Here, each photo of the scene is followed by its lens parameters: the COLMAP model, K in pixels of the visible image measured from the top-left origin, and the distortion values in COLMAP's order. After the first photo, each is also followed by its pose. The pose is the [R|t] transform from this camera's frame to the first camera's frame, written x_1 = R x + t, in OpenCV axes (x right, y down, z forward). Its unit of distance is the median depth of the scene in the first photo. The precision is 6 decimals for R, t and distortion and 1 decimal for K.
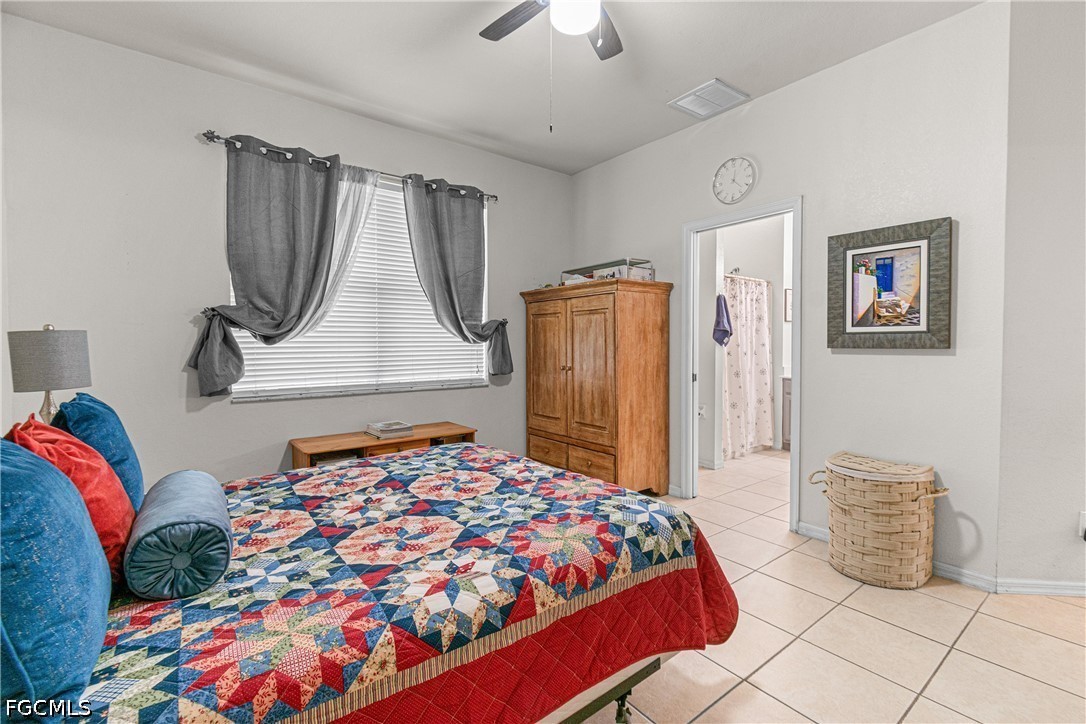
lens RADIAL K [[473.7, 0, 549.3], [0, 473.7, 356.9], [0, 0, 1]] dist [0.000944, -0.000091]
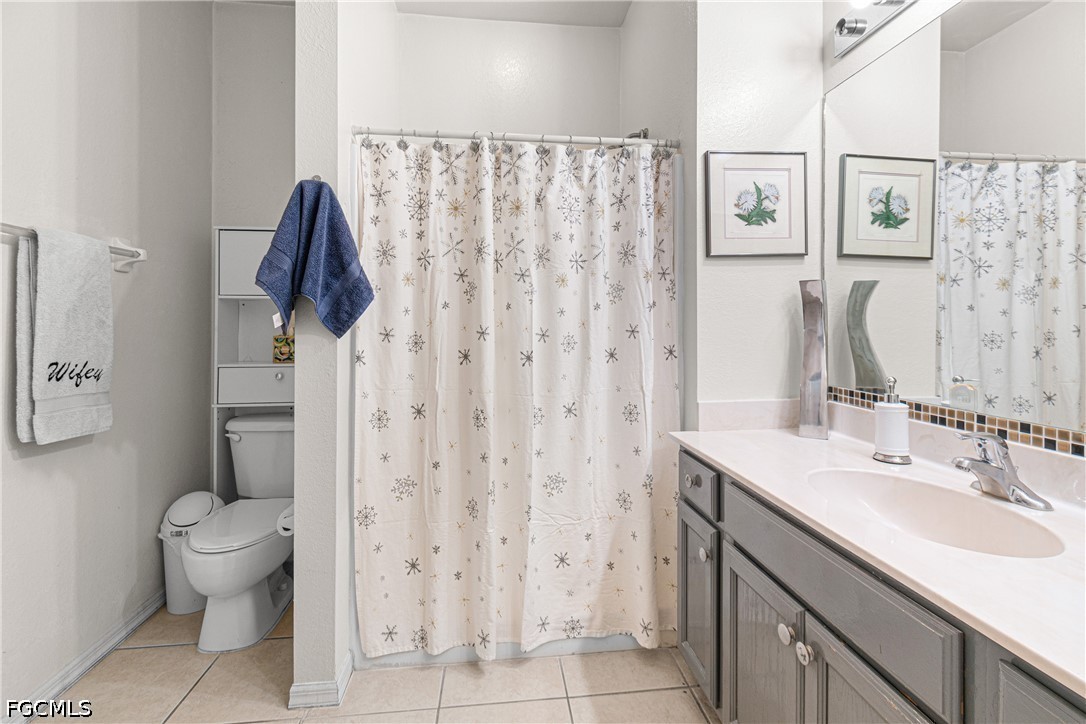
lens RADIAL K [[487.3, 0, 546.9], [0, 487.3, 328.9], [0, 0, 1]] dist [0.000814, 0.000016]
pose [[0.849571, 0.005348, -0.527448, 0.607883], [-0.015524, 0.999769, -0.014868, -0.022365], [0.527247, 0.020820, 0.849457, 0.710351]]
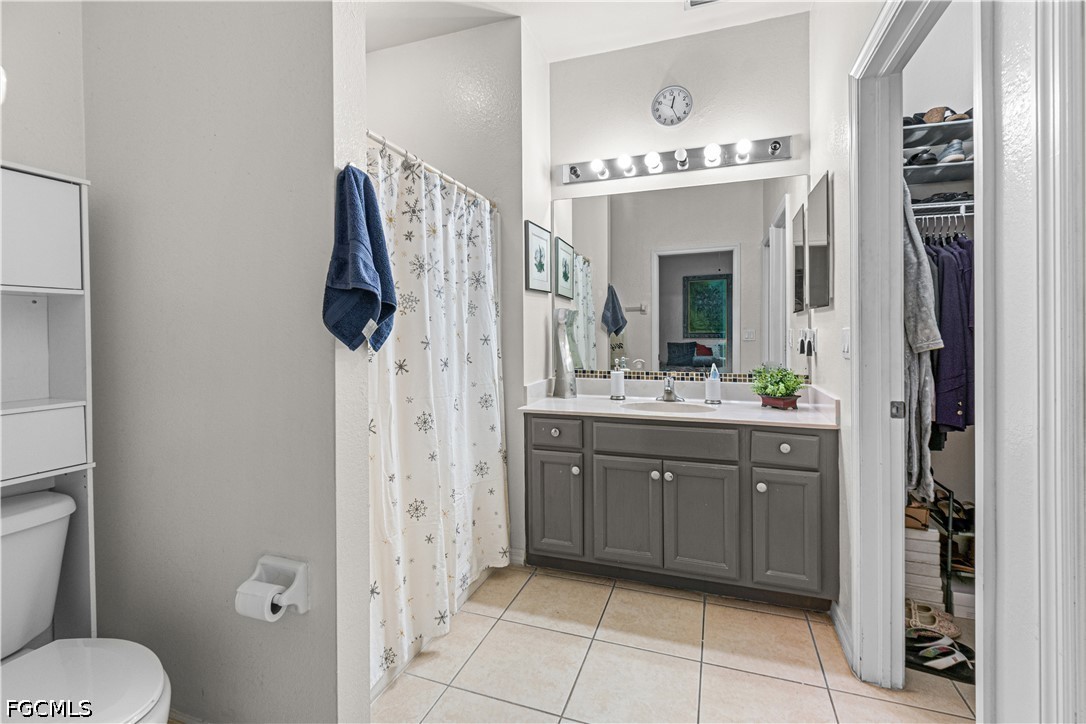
lens RADIAL K [[482.2, 0, 546.2], [0, 482.2, 339.9], [0, 0, 1]] dist [0.000102, -0.000368]
pose [[0.842591, -0.011096, 0.538439, 0.269705], [0.018884, 0.999782, -0.008949, -0.021360], [-0.538222, 0.017708, 0.842617, 0.619141]]
